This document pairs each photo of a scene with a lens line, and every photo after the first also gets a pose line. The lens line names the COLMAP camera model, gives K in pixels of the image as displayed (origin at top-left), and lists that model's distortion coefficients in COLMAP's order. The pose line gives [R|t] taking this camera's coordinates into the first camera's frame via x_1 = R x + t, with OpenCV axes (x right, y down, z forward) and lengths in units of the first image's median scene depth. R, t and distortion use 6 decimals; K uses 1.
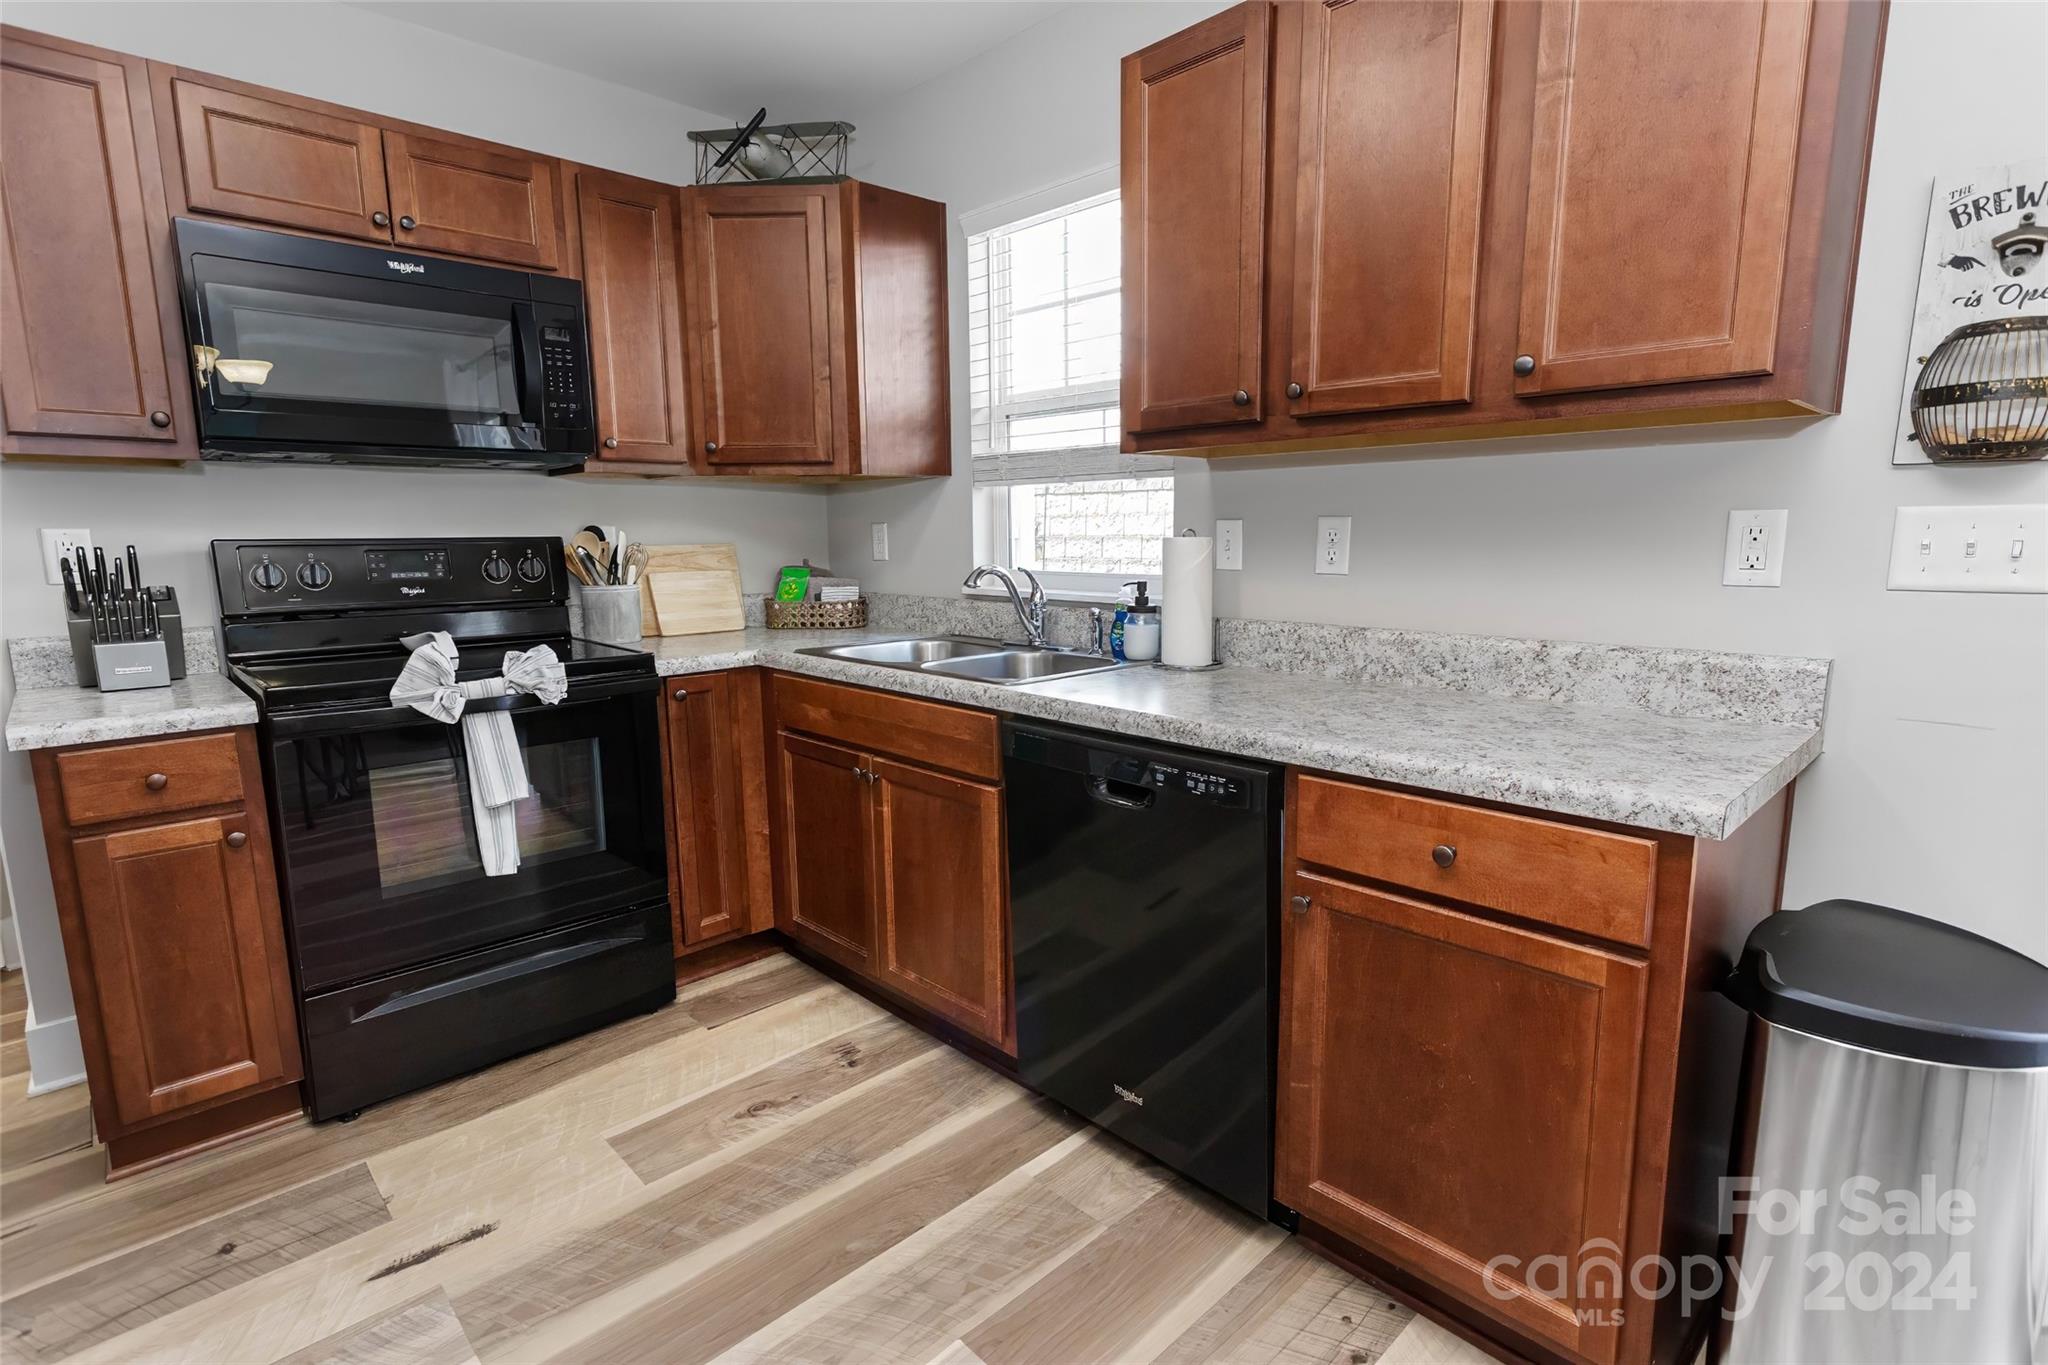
lens RADIAL K [[991.3, 0, 1022.9], [0, 991.3, 688.0], [0, 0, 1]] dist [-0.000466, 0.002520]
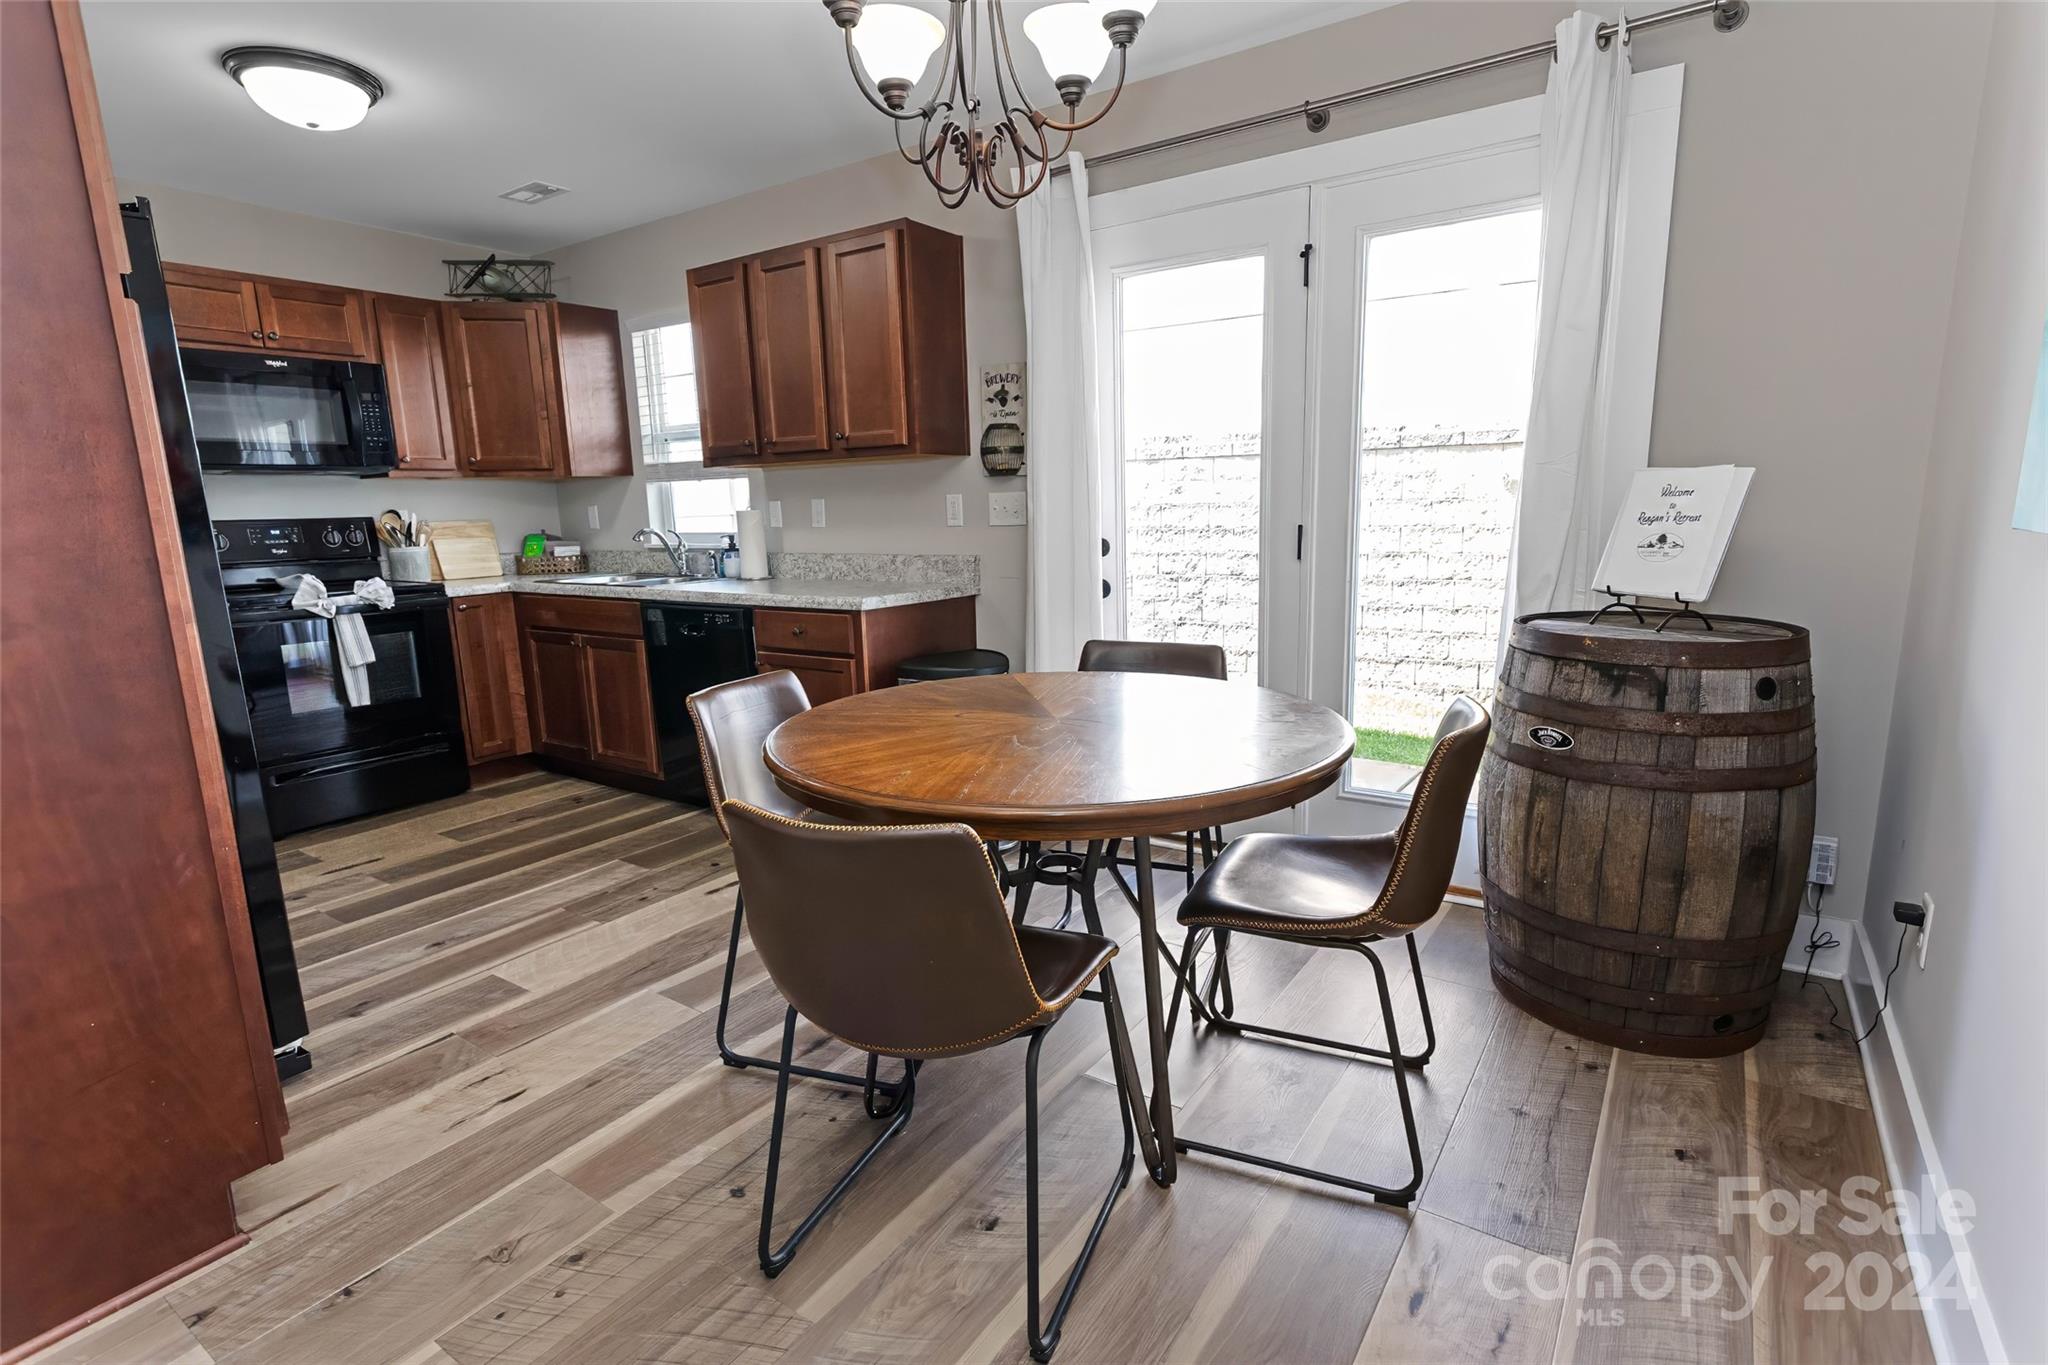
lens RADIAL K [[991.3, 0, 1031.4], [0, 991.3, 686.4], [0, 0, 1]] dist [-0.000466, 0.002520]
pose [[0.977756, -0.053277, 0.202868, 0.273602], [0.048851, 0.998447, 0.026763, 0.151282], [-0.203979, -0.016257, 0.978840, -0.919861]]
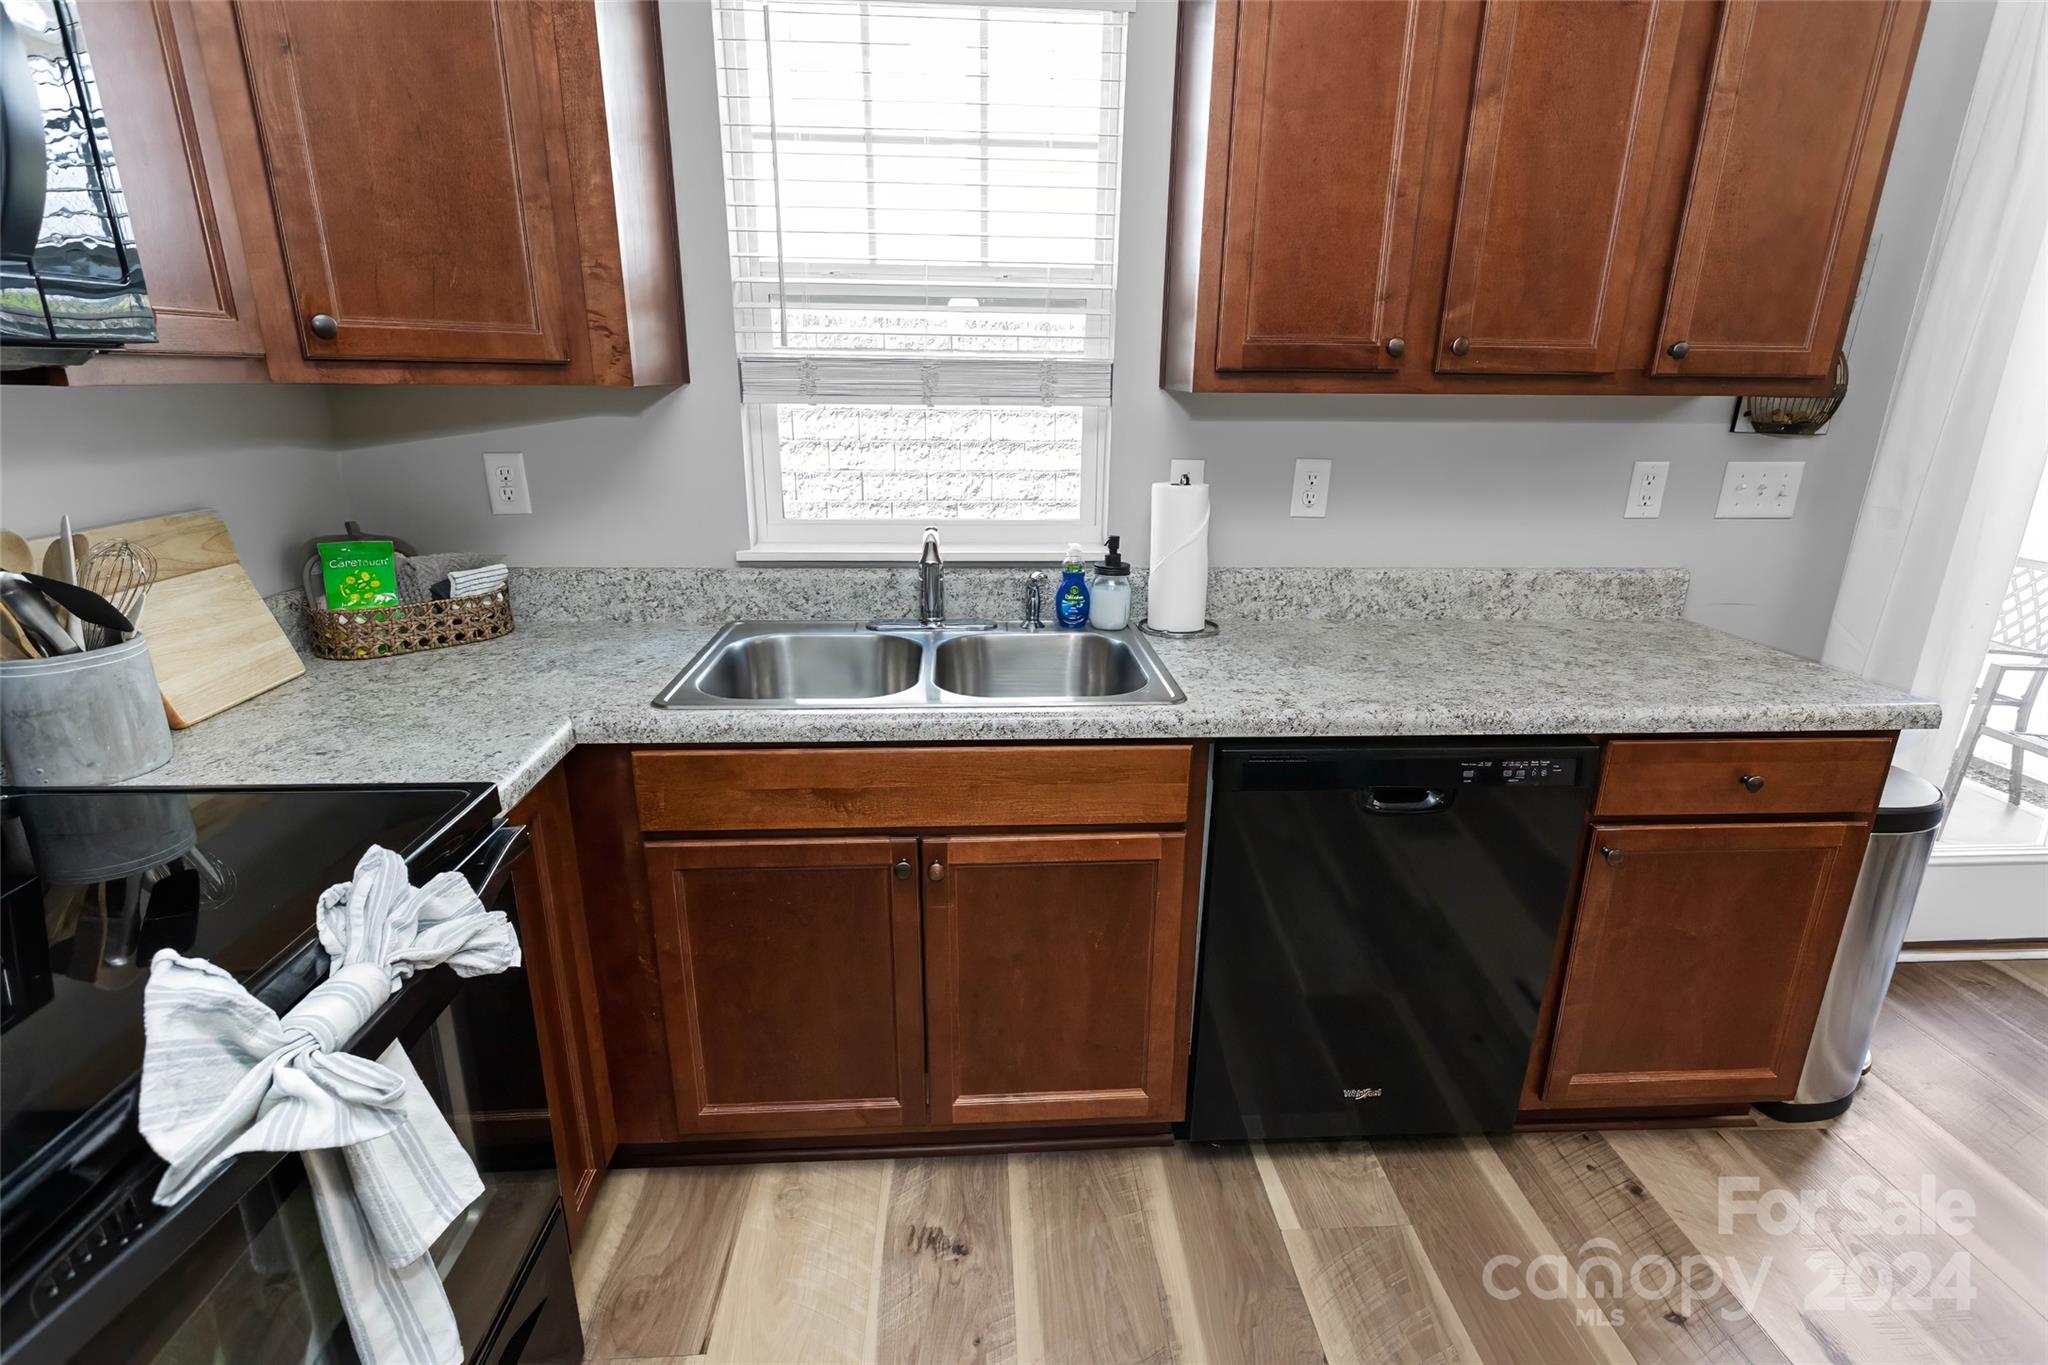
lens RADIAL K [[991.3, 0, 1025.5], [0, 991.3, 685.6], [0, 0, 1]] dist [-0.000466, 0.002520]
pose [[0.646975, -0.214181, 0.731812, -0.563746], [0.104505, 0.975590, 0.193138, -0.152573], [-0.755316, -0.048477, 0.653566, 0.494213]]
